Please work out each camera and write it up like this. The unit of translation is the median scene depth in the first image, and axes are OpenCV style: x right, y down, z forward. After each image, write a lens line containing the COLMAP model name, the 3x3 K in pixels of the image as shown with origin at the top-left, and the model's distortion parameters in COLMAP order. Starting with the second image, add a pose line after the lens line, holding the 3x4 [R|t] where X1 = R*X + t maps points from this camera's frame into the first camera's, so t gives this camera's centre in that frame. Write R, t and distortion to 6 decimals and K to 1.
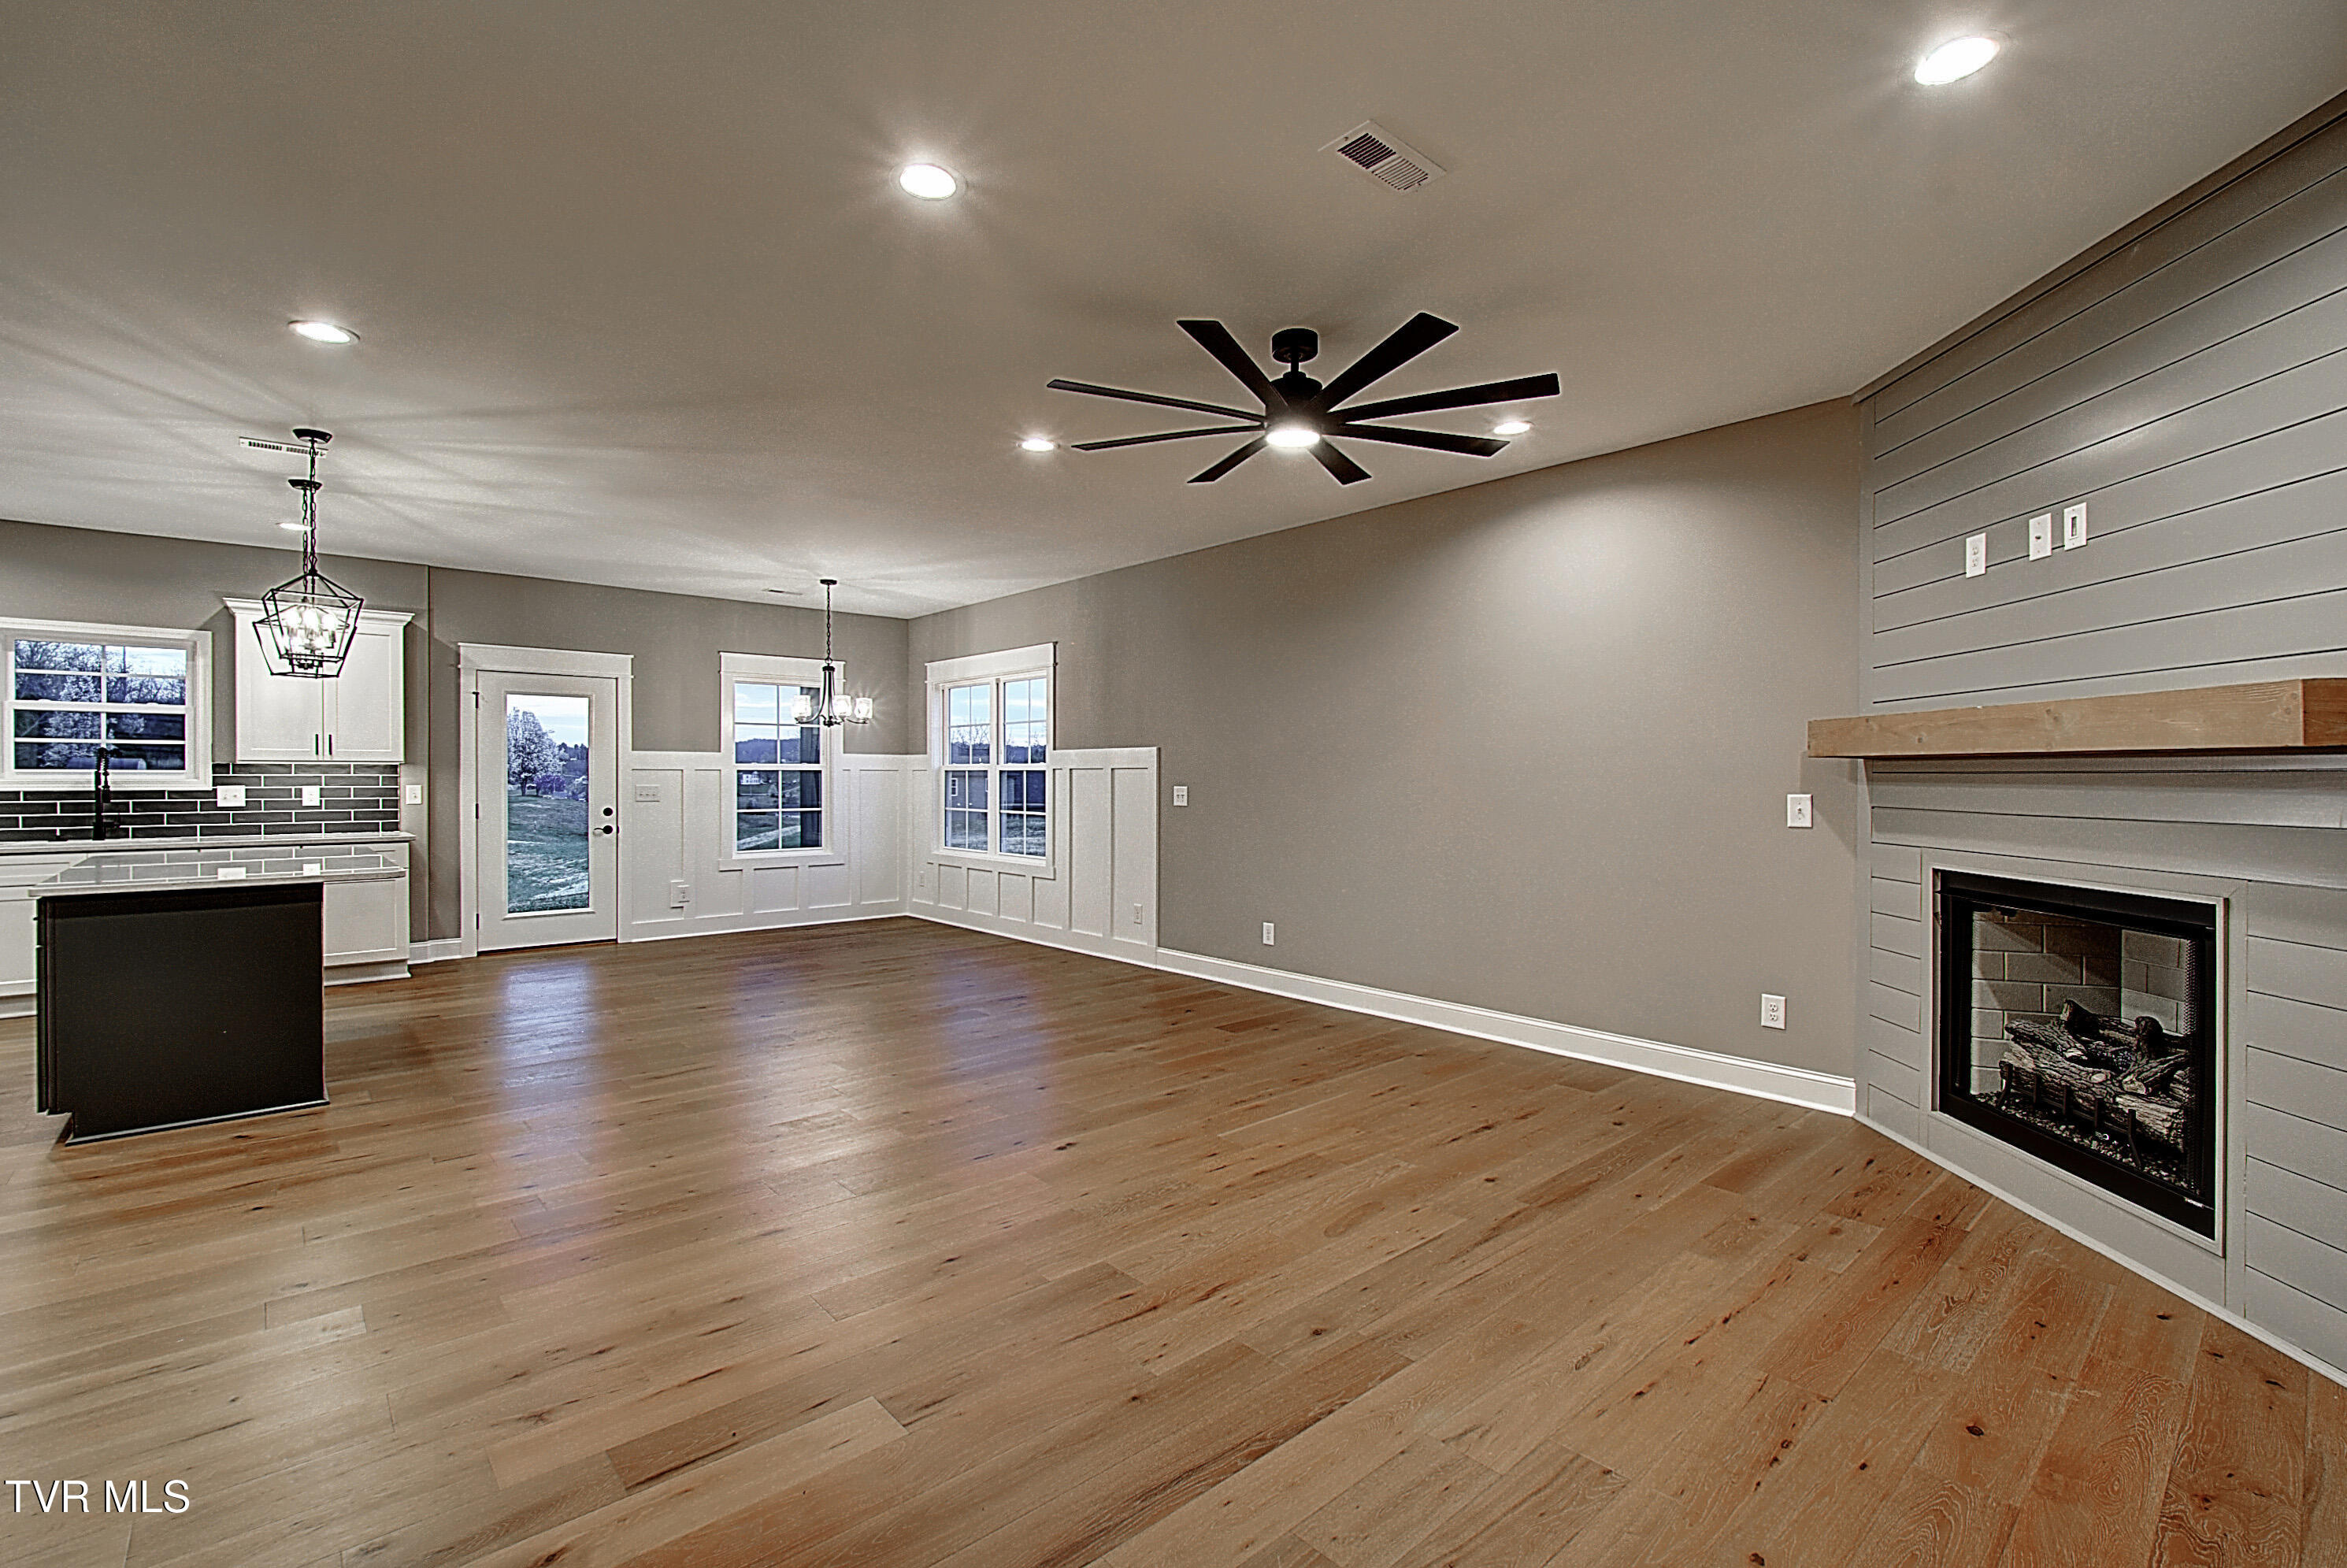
lens RADIAL K [[1043.4, 0, 1174.0], [0, 1043.4, 779.6], [0, 0, 1]] dist [-0.000902, -0.000476]
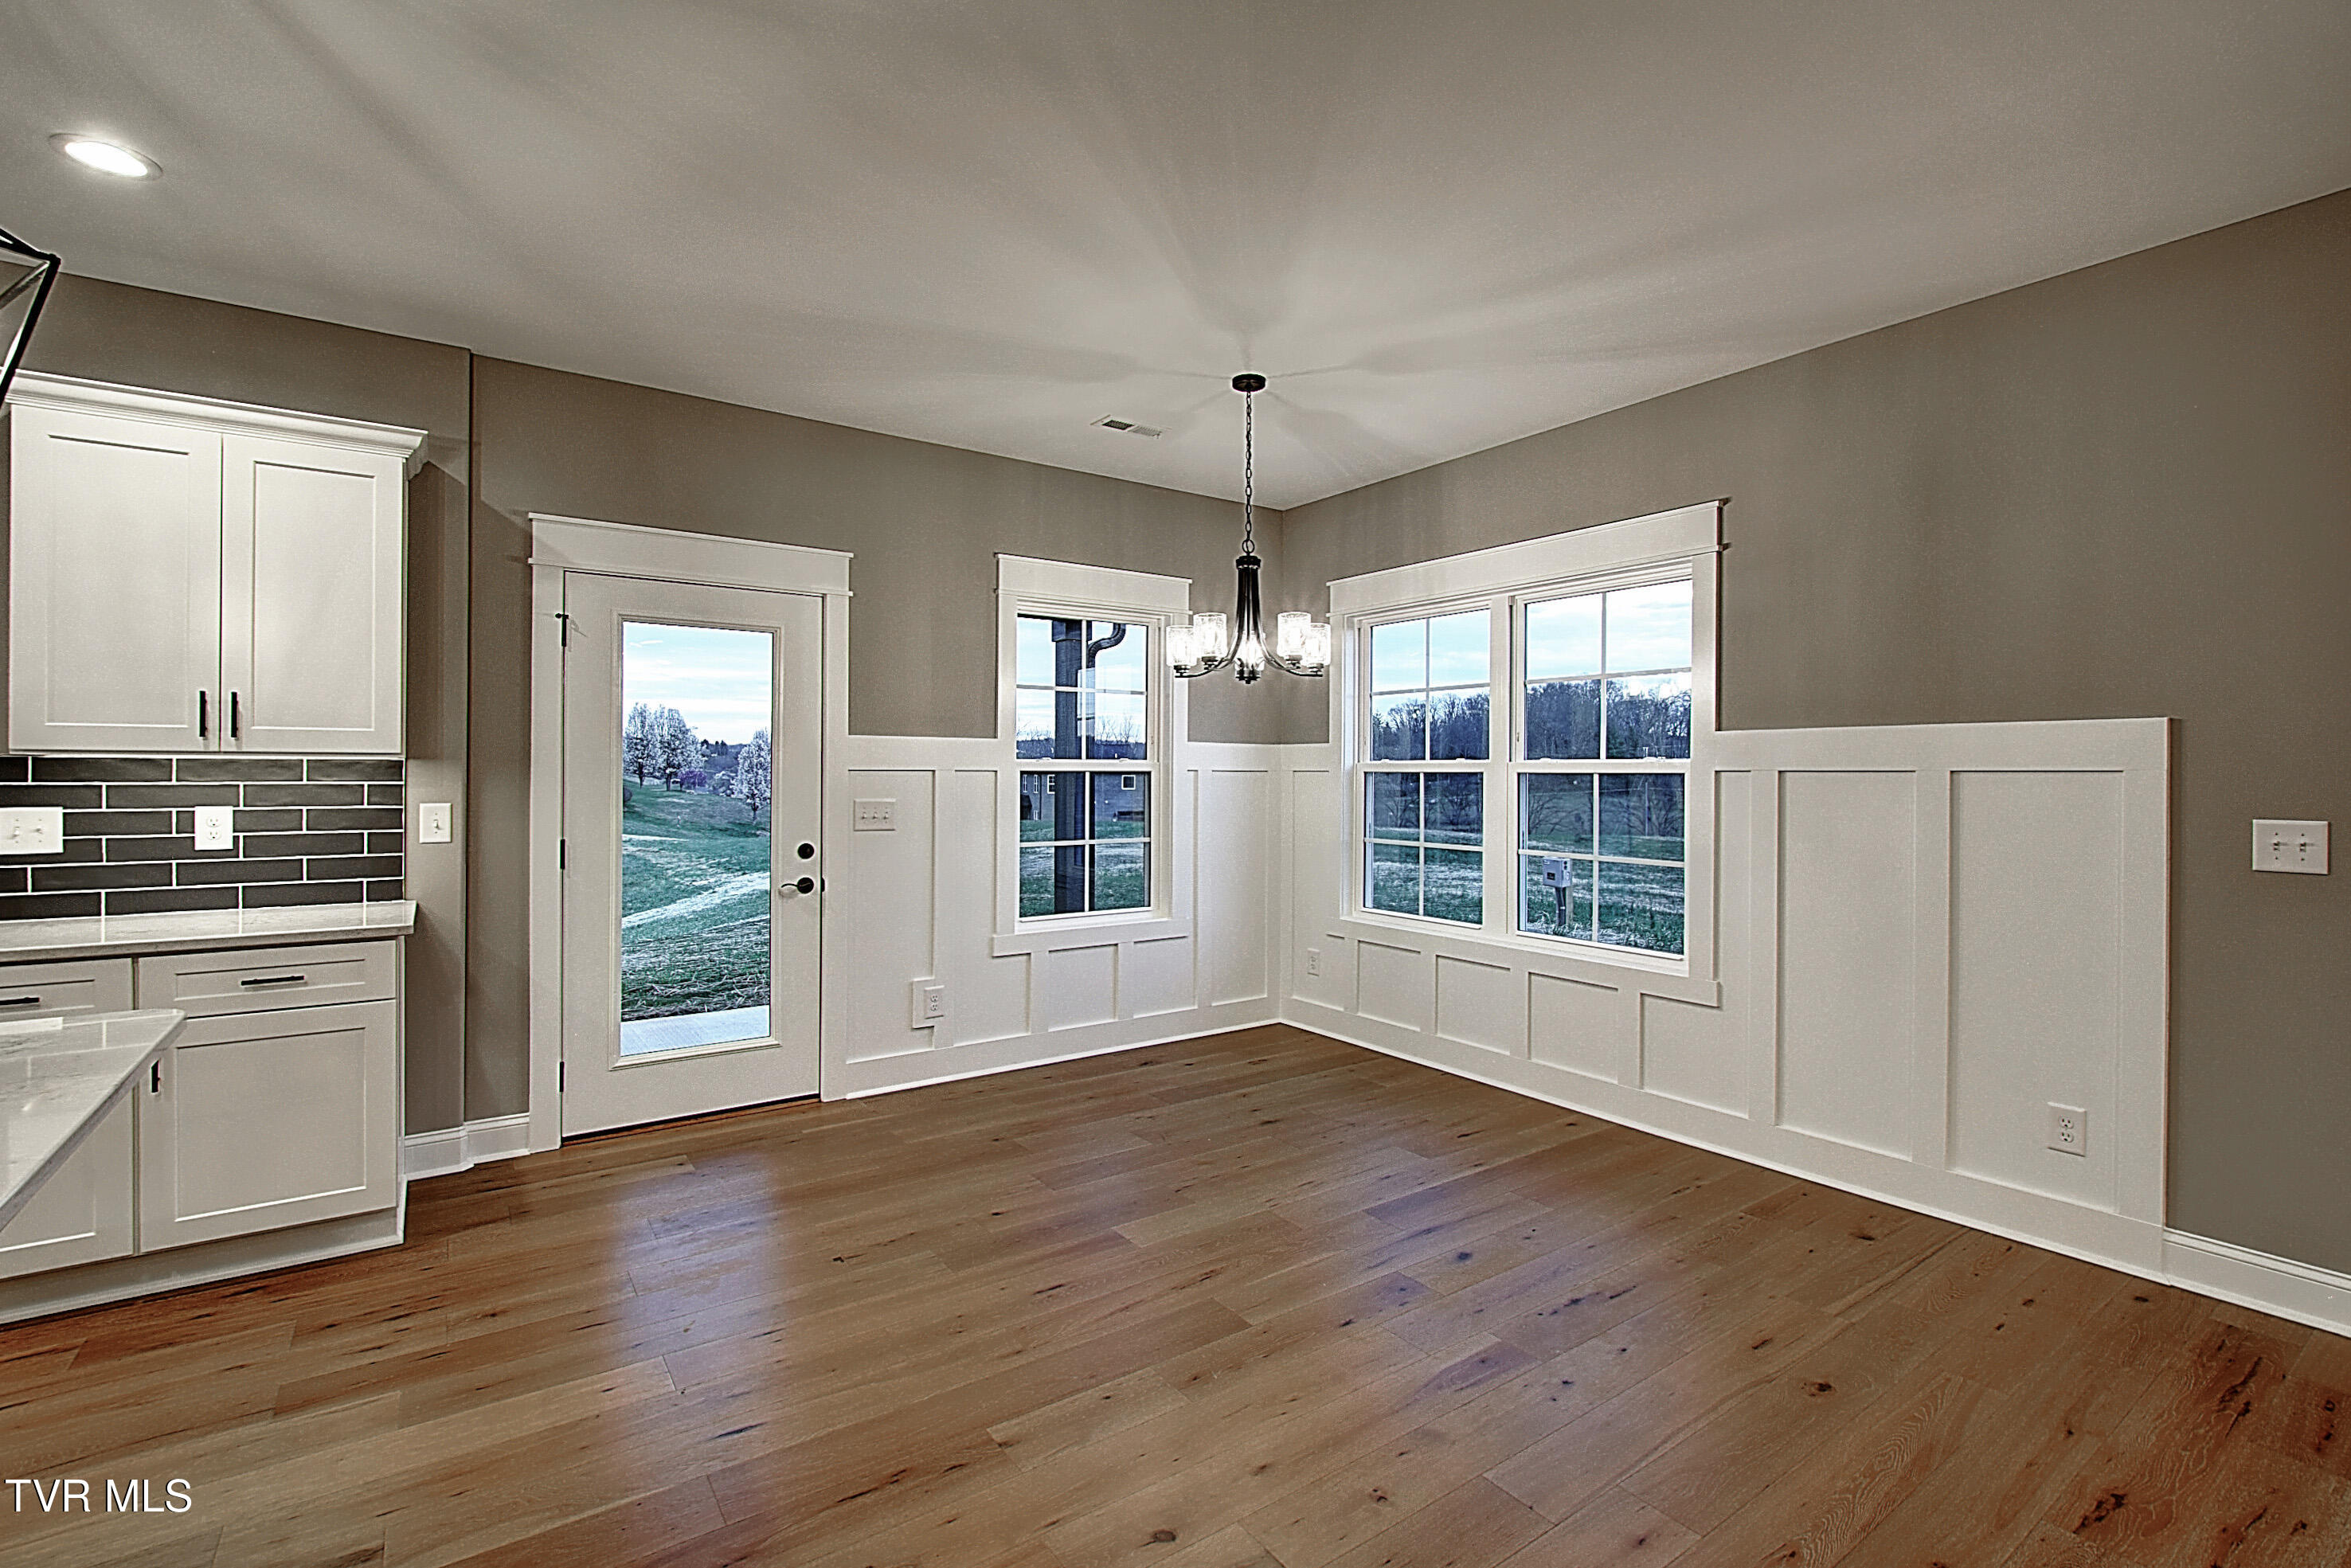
lens RADIAL K [[1059.7, 0, 1175.8], [0, 1059.7, 765.4], [0, 0, 1]] dist [0.000197, -0.000140]
pose [[0.993787, 0.001589, -0.111284, -0.278278], [-0.002709, 0.999947, -0.009916, -0.006736], [0.111262, 0.010156, 0.993739, 0.457916]]
